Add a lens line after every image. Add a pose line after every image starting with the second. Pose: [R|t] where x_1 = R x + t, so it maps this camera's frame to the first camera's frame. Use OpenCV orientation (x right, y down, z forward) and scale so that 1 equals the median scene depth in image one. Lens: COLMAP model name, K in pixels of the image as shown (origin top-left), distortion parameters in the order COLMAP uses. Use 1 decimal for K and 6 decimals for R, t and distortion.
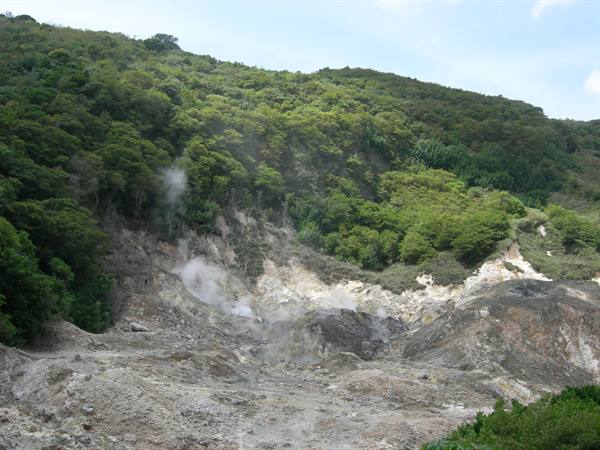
lens RADIAL K [[647.3, 0, 300.0], [0, 647.3, 225.0], [0, 0, 1]] dist [-0.159376, -0.015211]
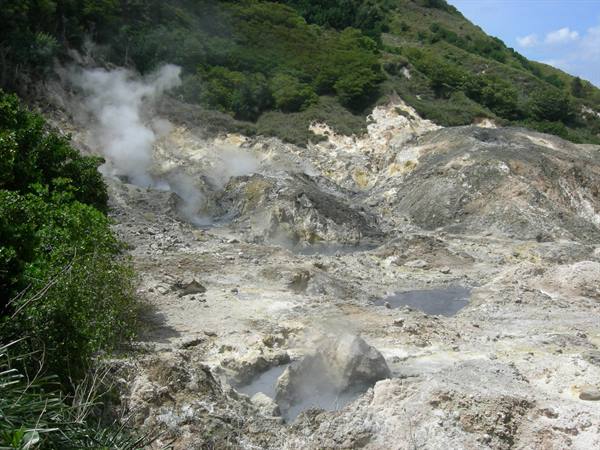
lens RADIAL K [[647.3, 0, 300.0], [0, 647.3, 225.0], [0, 0, 1]] dist [-0.159376, -0.015211]
pose [[0.901160, -0.098682, 0.422105, -0.192534], [-0.001531, 0.973013, 0.230745, 0.010924], [-0.433484, -0.208584, 0.876689, 0.224893]]
